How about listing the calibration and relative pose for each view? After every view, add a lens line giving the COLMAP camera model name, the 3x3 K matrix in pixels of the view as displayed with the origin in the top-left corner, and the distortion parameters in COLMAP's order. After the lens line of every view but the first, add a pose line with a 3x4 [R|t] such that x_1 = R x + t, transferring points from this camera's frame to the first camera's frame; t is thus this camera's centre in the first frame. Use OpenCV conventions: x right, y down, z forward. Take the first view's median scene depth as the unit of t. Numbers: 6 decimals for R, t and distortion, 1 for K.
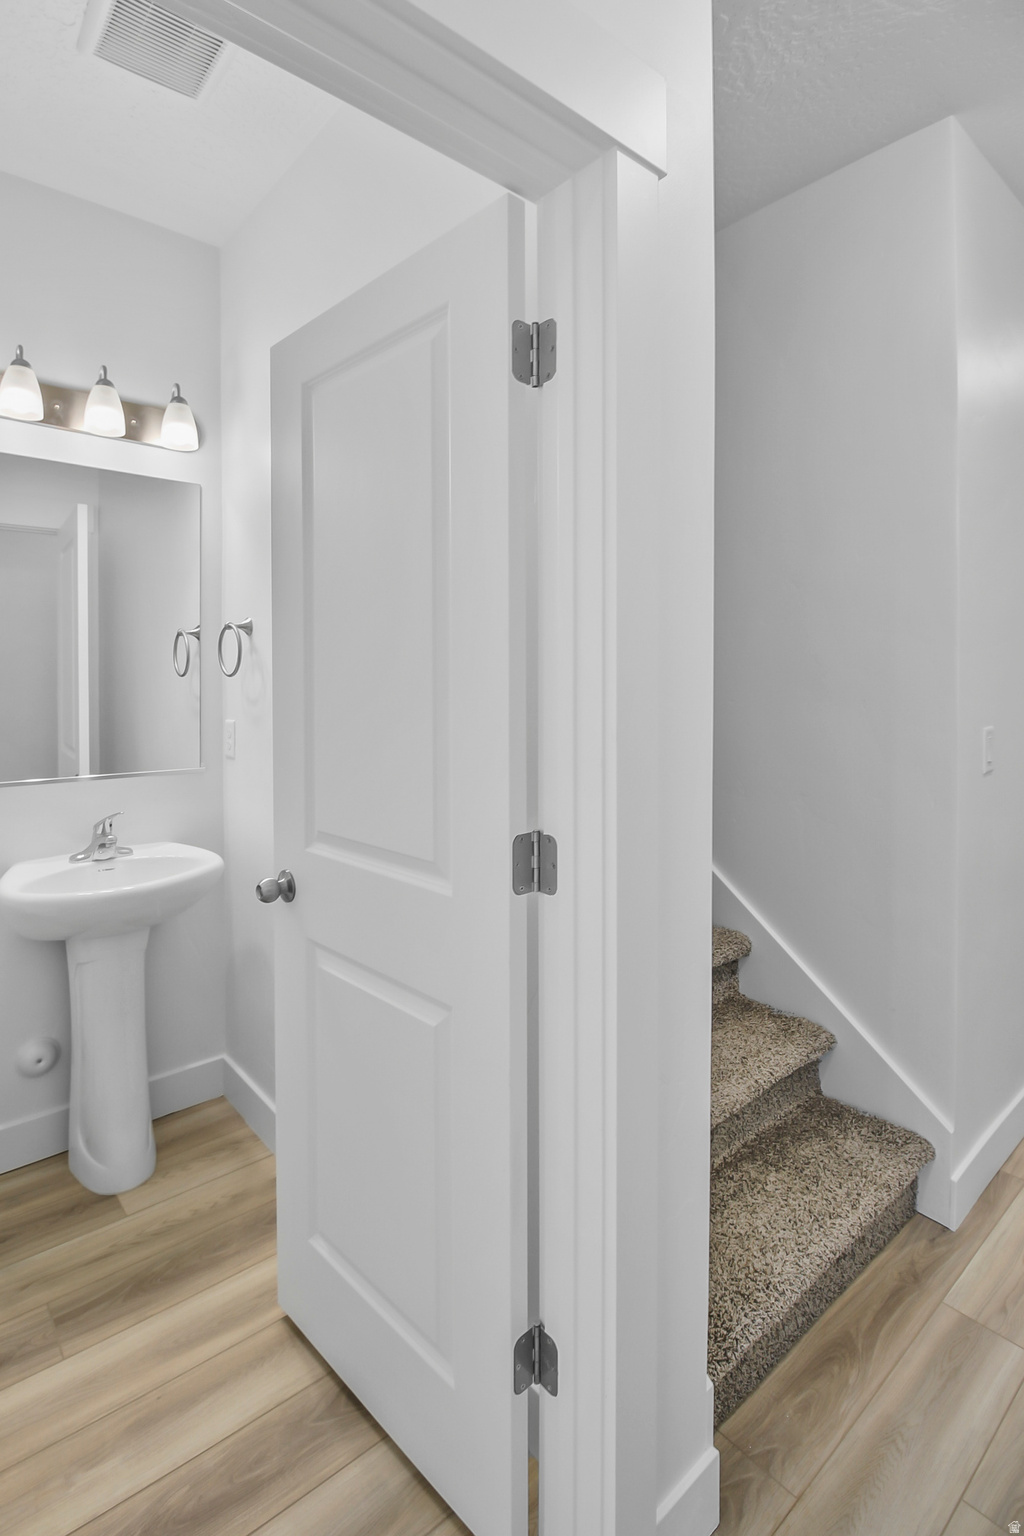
lens RADIAL K [[759.3, 0, 510.3], [0, 759.3, 702.1], [0, 0, 1]] dist [0.002348, -0.015124]
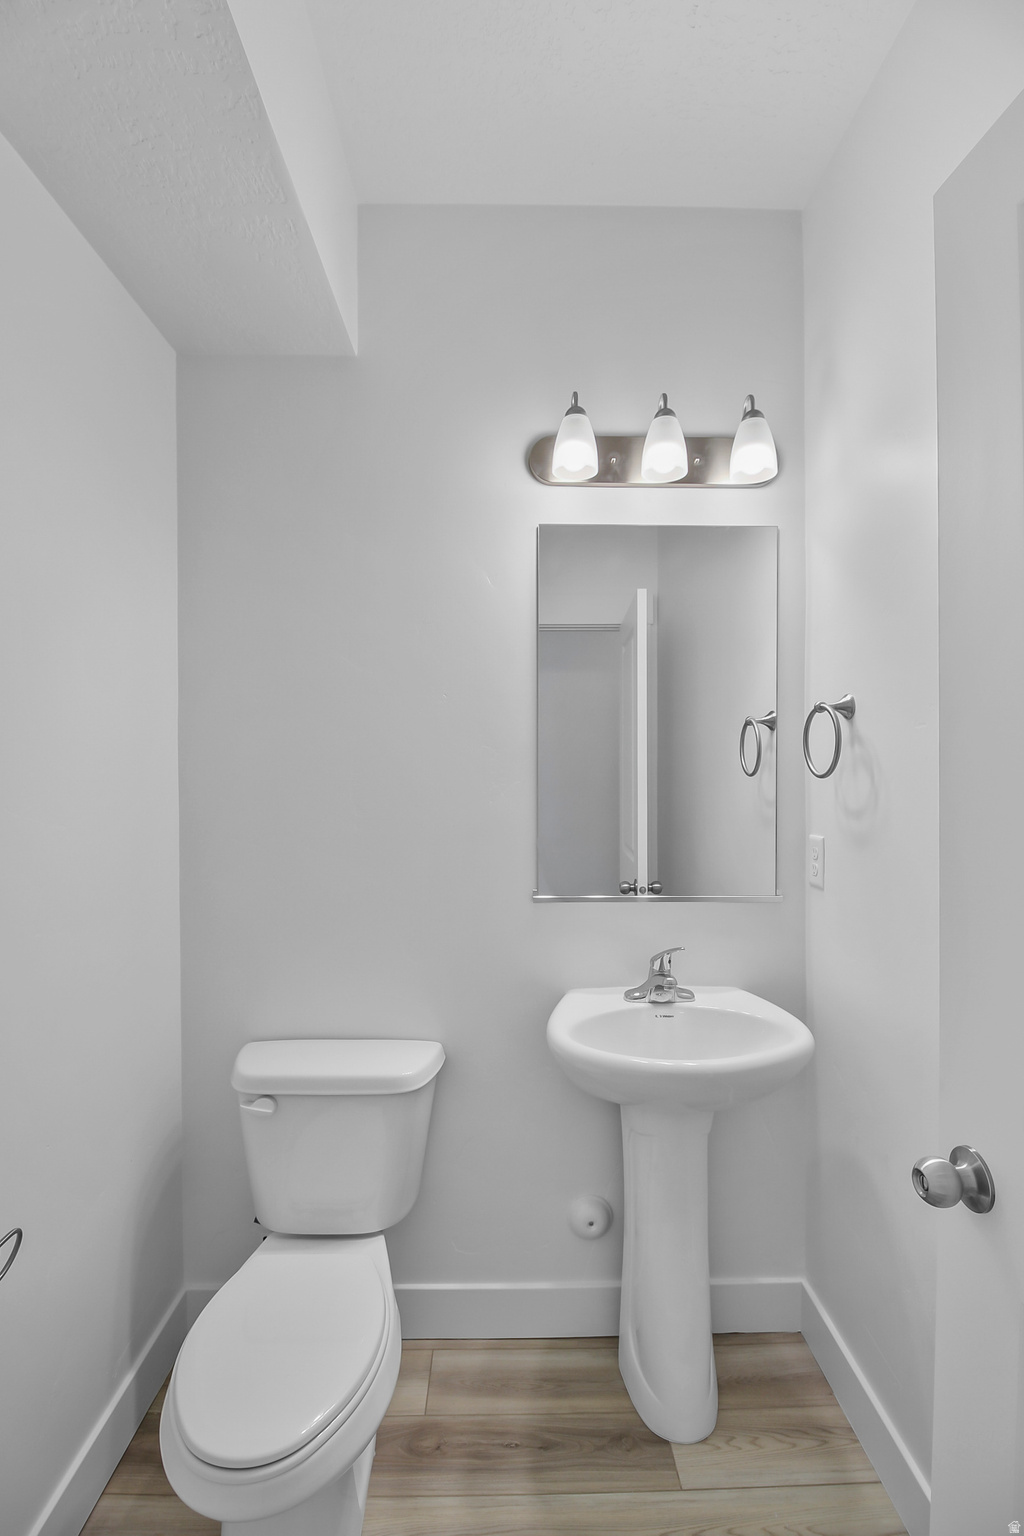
lens RADIAL K [[734.7, 0, 512.0], [0, 734.7, 737.3], [0, 0, 1]] dist [0.000890, -0.014225]
pose [[0.770417, -0.030900, -0.636792, -0.148147], [-0.018681, 0.997302, -0.070994, -0.016697], [0.637267, 0.066591, 0.767760, 0.272610]]
